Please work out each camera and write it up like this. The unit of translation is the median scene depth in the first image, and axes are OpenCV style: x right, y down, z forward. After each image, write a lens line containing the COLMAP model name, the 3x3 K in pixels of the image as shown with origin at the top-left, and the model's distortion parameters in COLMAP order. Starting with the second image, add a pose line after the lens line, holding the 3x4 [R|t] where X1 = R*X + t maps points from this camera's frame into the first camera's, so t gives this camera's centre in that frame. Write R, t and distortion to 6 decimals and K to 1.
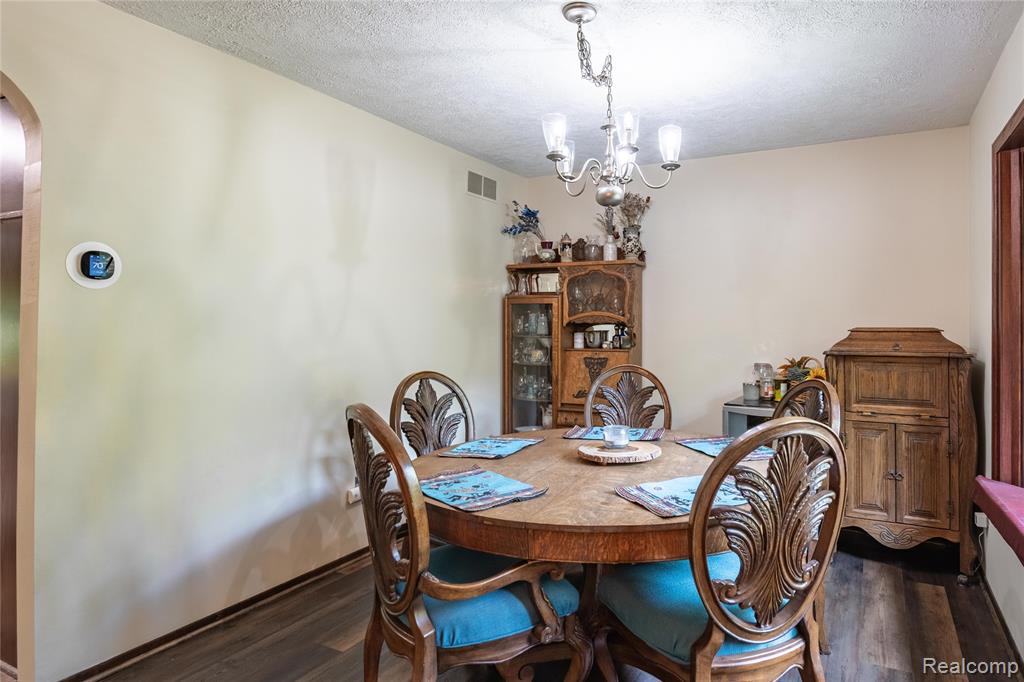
lens RADIAL K [[583.5, 0, 509.5], [0, 583.5, 332.1], [0, 0, 1]] dist [-0.001784, -0.001762]
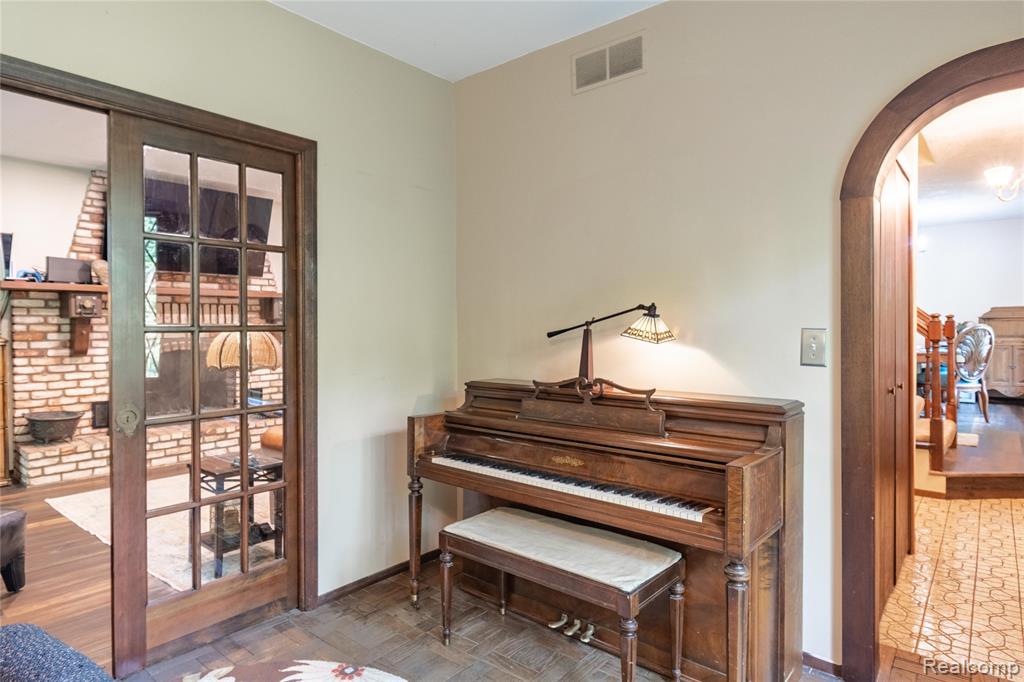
lens RADIAL K [[583.5, 0, 509.5], [0, 583.5, 332.1], [0, 0, 1]] dist [-0.001784, -0.001762]
pose [[0.989657, 0.000972, -0.143453, -1.010110], [-0.000083, 0.999981, 0.006202, 0.091691], [0.143456, -0.006126, 0.989638, -1.615875]]
